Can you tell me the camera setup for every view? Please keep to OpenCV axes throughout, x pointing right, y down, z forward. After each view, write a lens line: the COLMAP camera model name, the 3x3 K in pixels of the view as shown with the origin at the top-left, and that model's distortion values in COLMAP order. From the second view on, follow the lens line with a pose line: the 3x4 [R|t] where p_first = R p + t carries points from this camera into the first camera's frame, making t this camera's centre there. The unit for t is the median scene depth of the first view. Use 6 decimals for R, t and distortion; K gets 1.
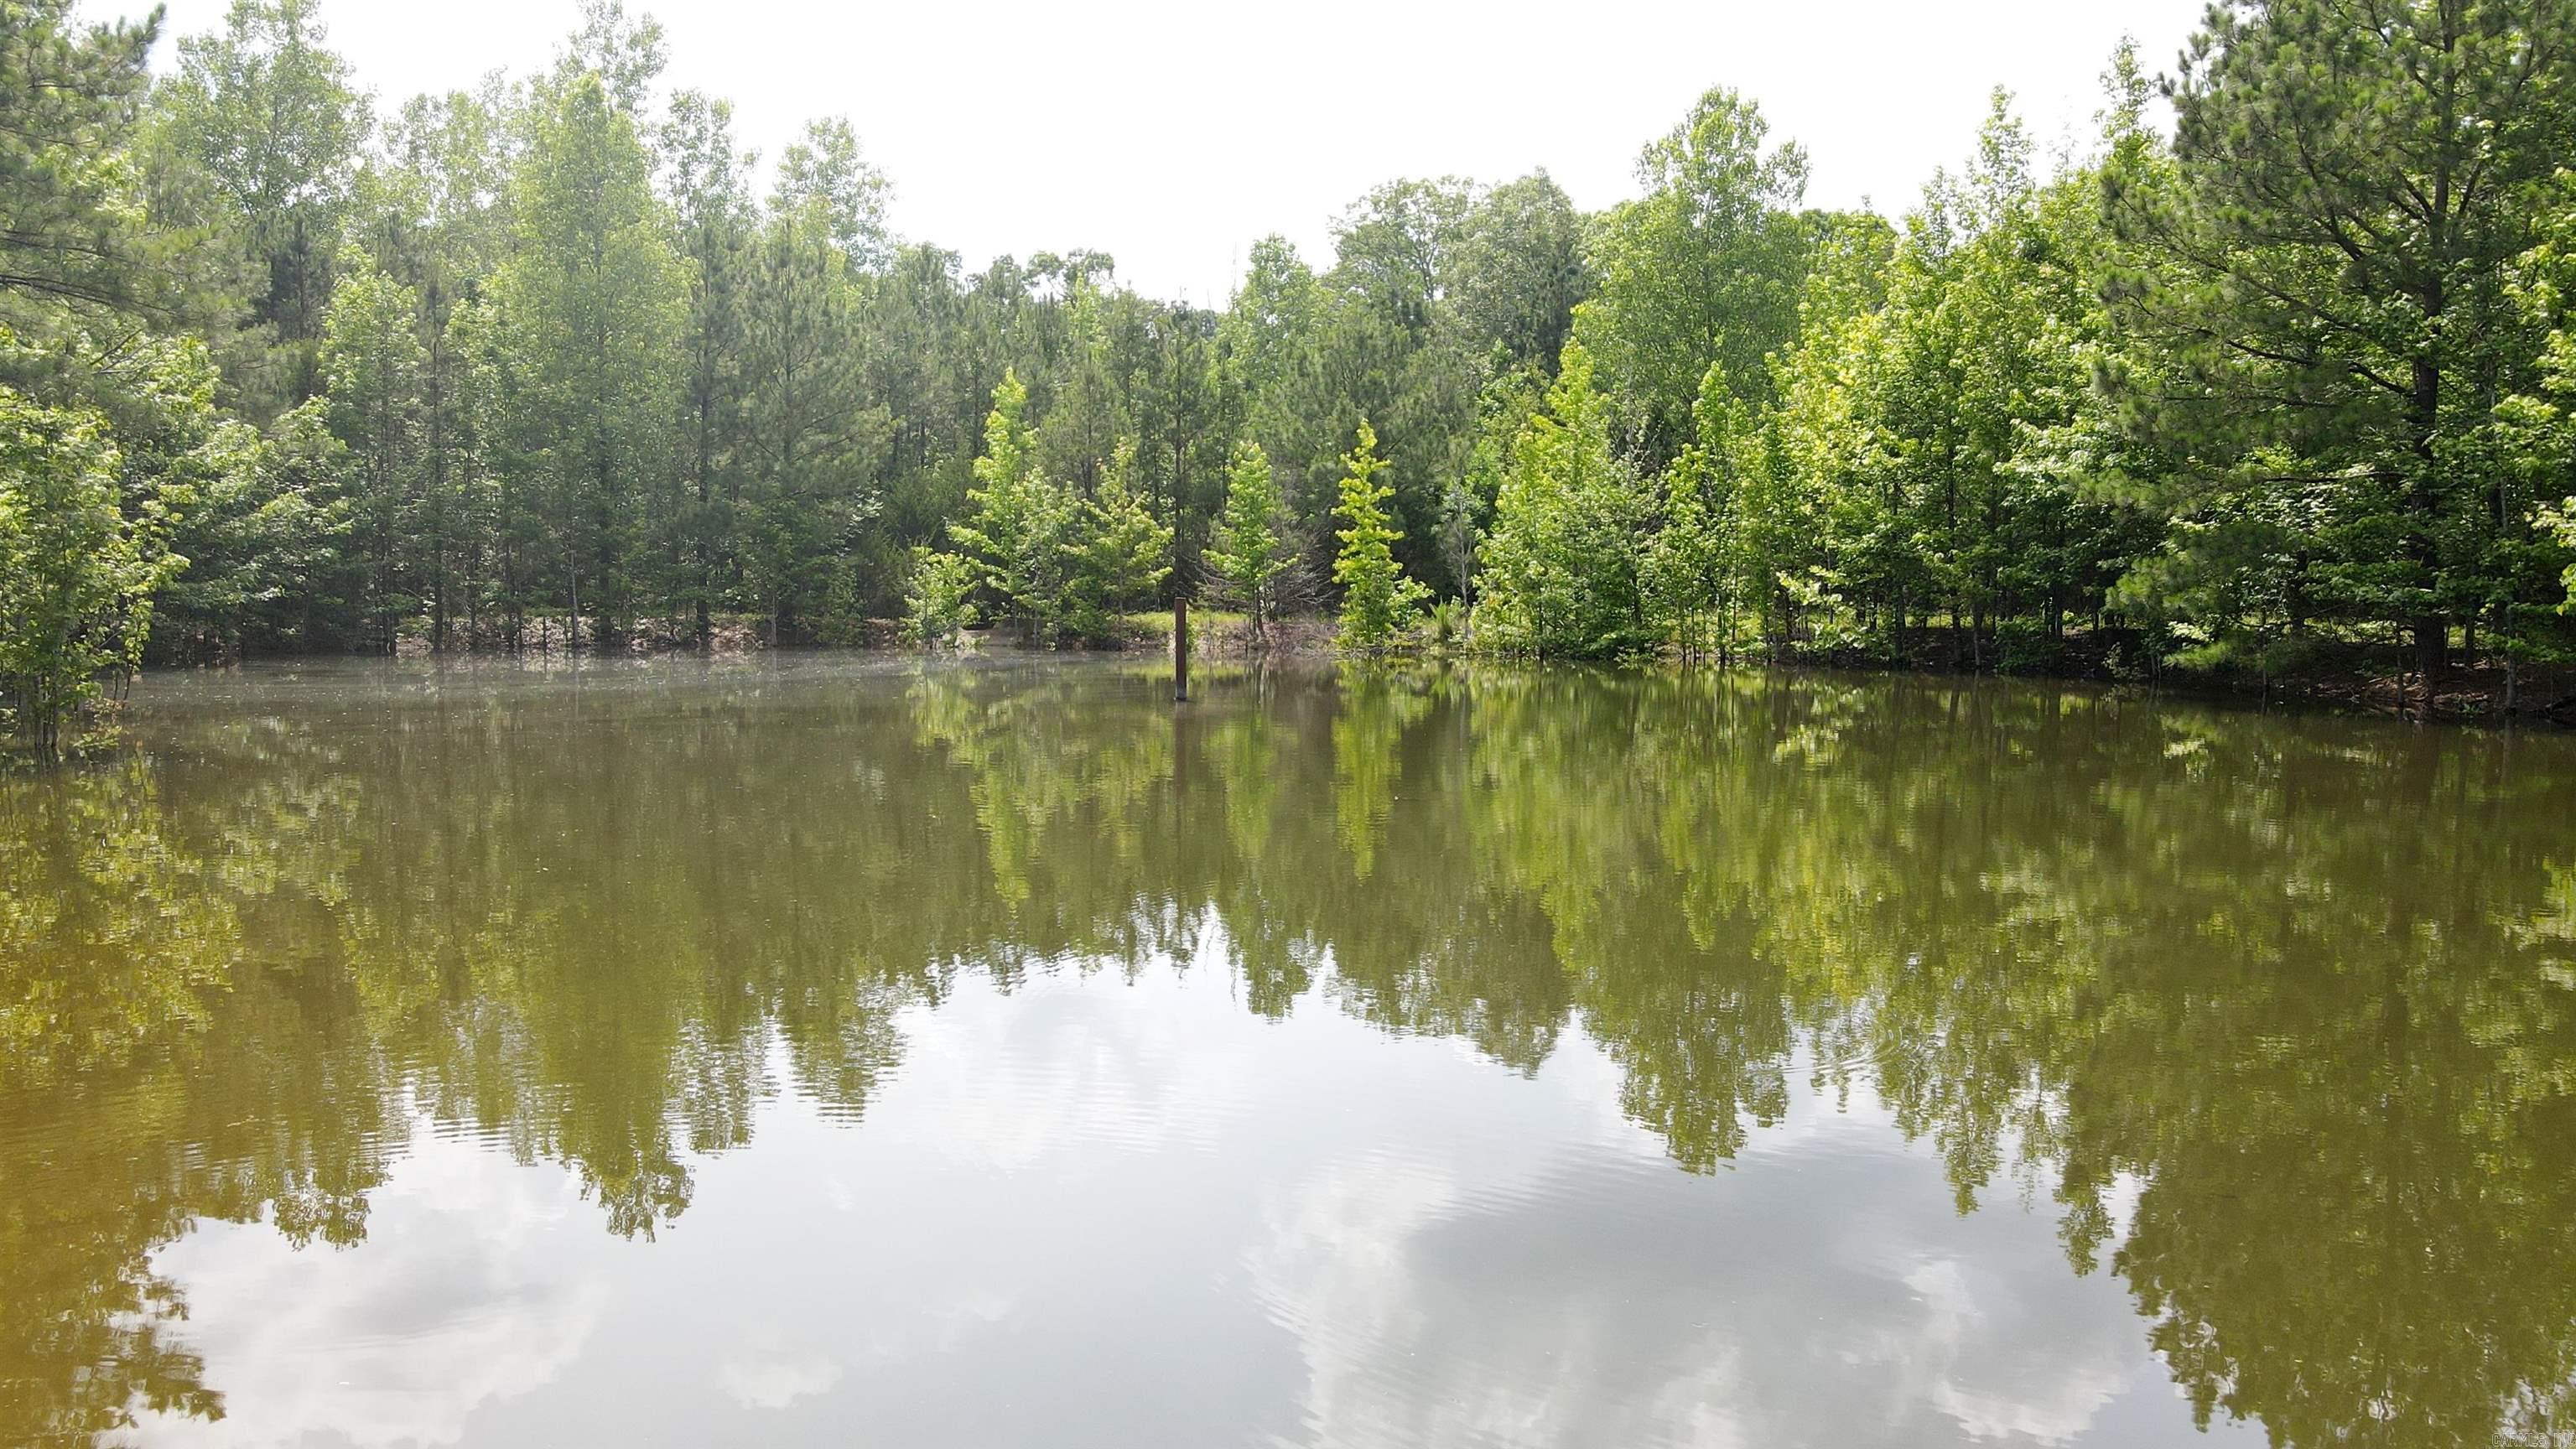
lens RADIAL K [[1980.2, 0, 1288.0], [0, 1980.2, 724.5], [0, 0, 1]] dist [0.038855, 0.044069]
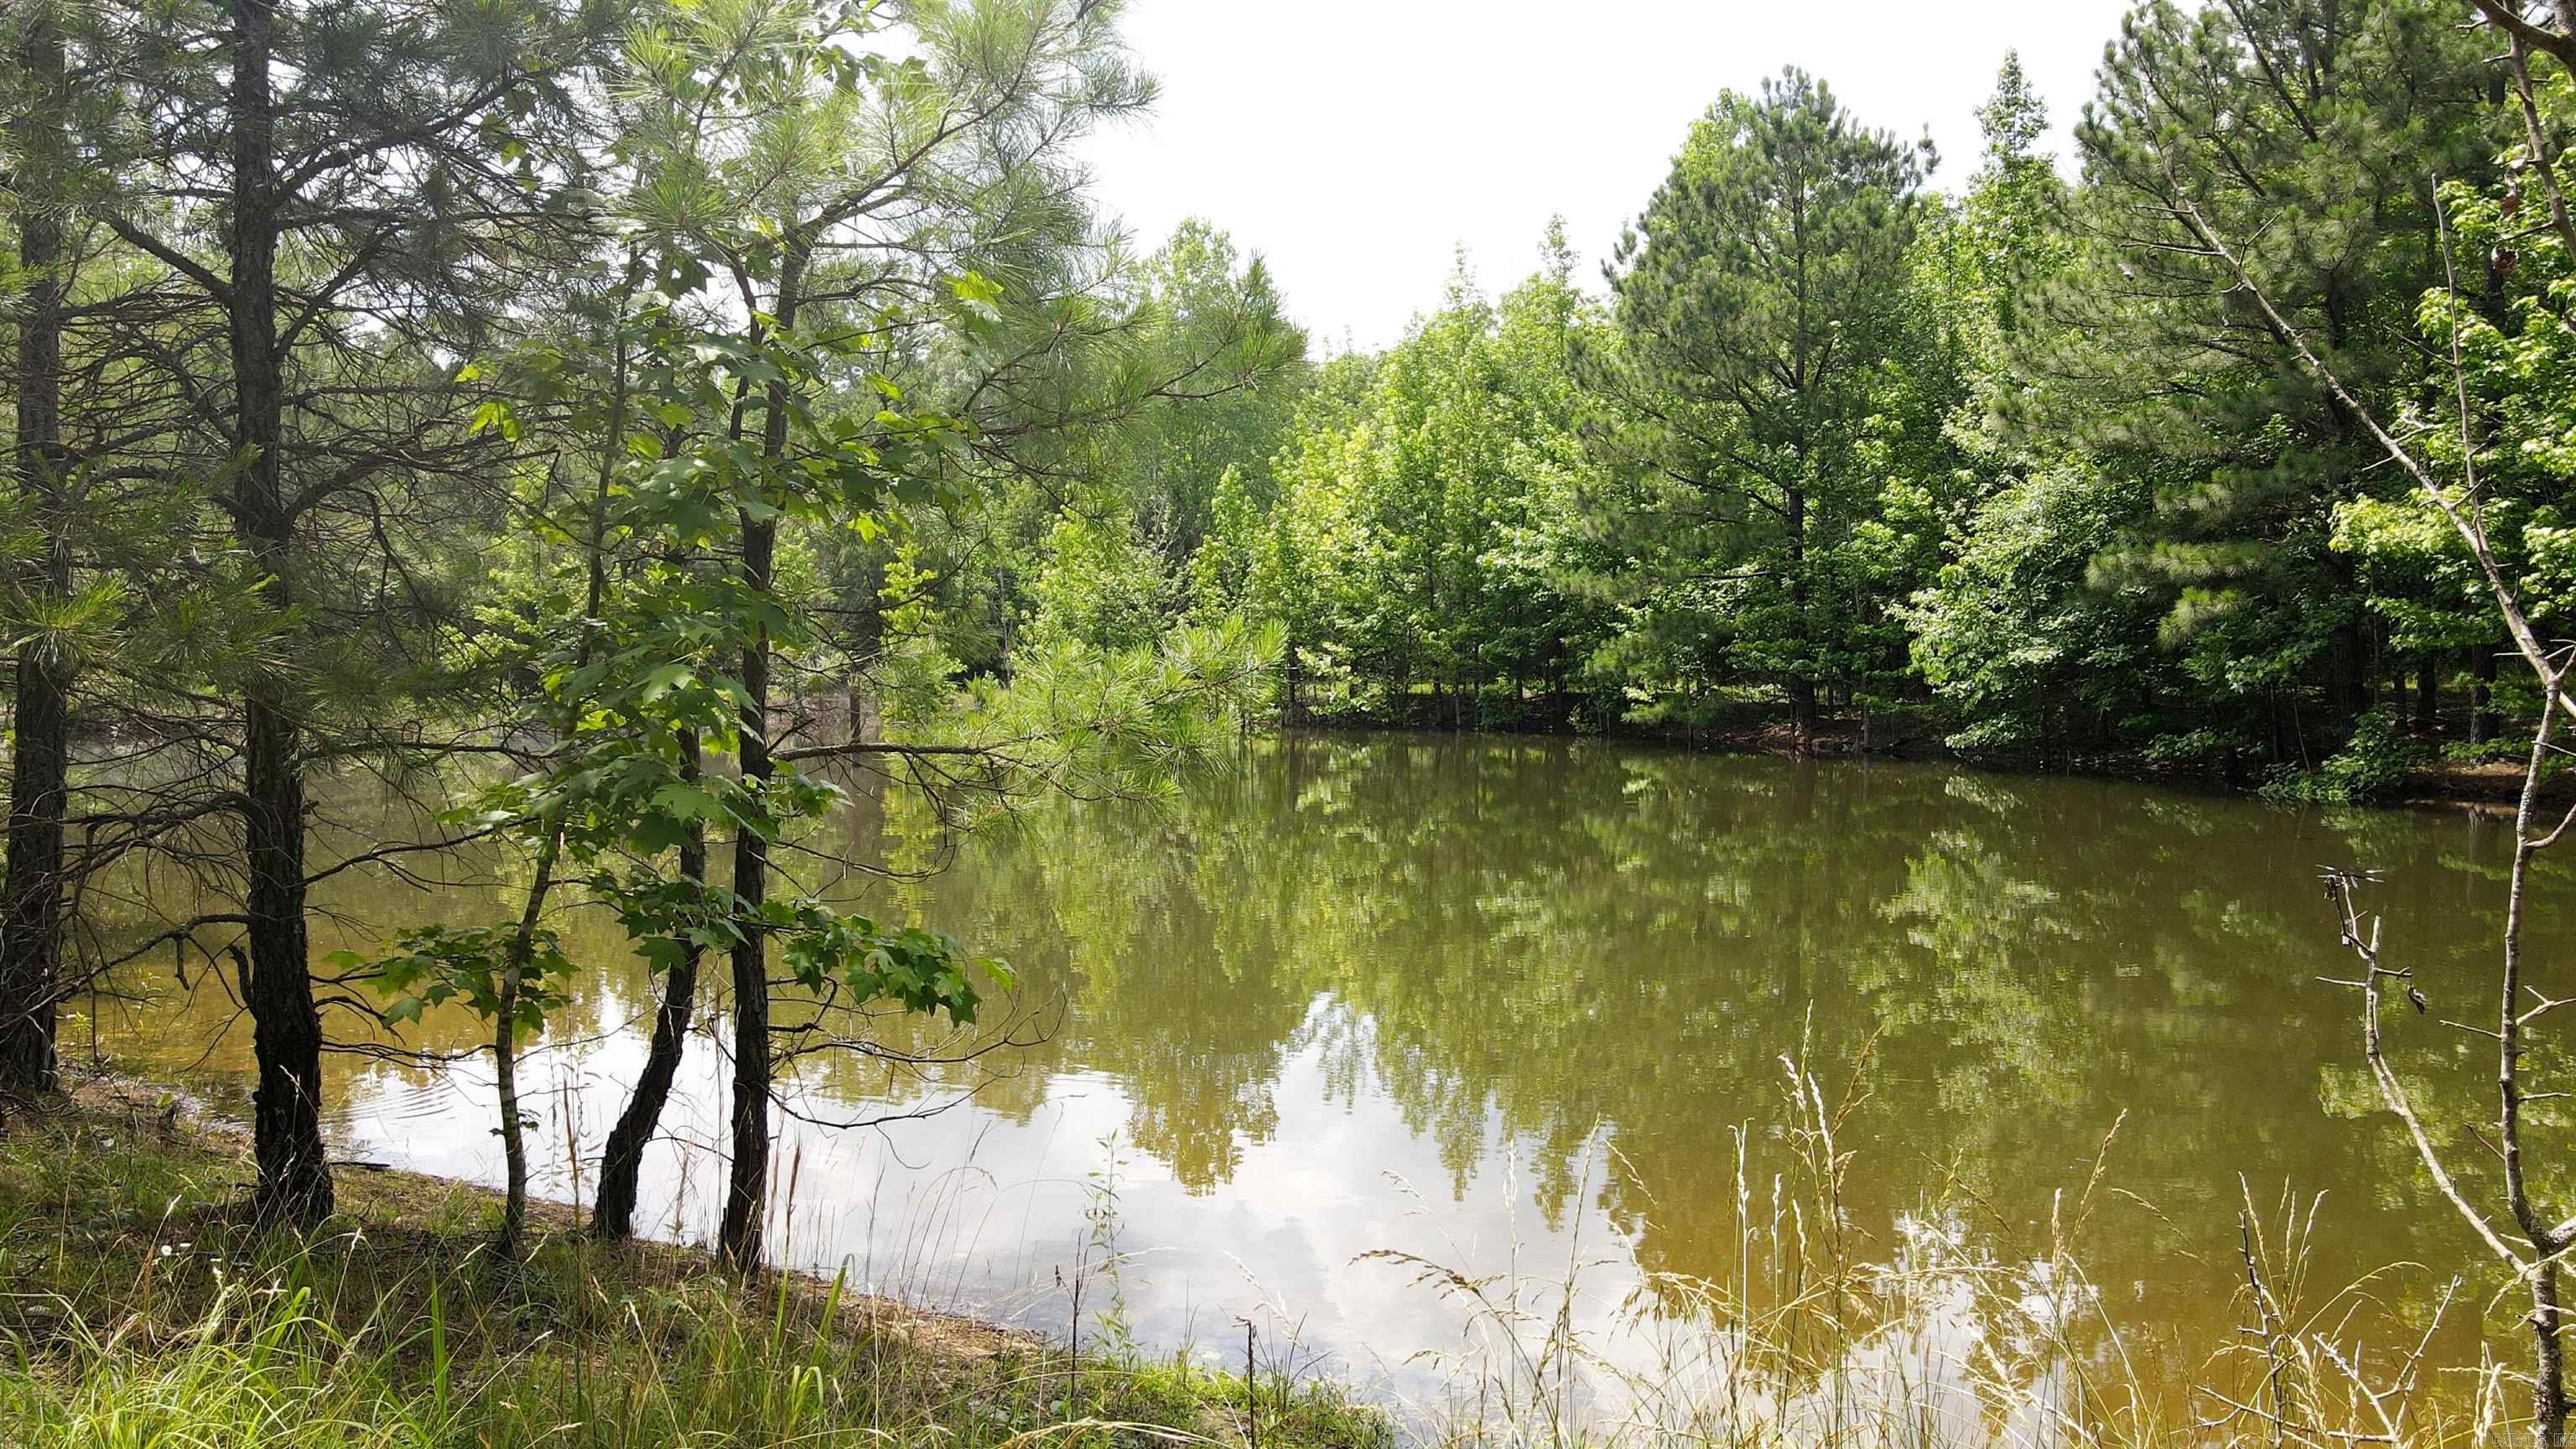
lens RADIAL K [[1980.2, 0, 1288.0], [0, 1980.2, 724.5], [0, 0, 1]] dist [0.038855, 0.044069]
pose [[0.953809, -0.018095, 0.299867, -0.108831], [0.029015, 0.999067, -0.032003, 0.005133], [-0.299008, 0.039225, 0.953444, -0.103920]]
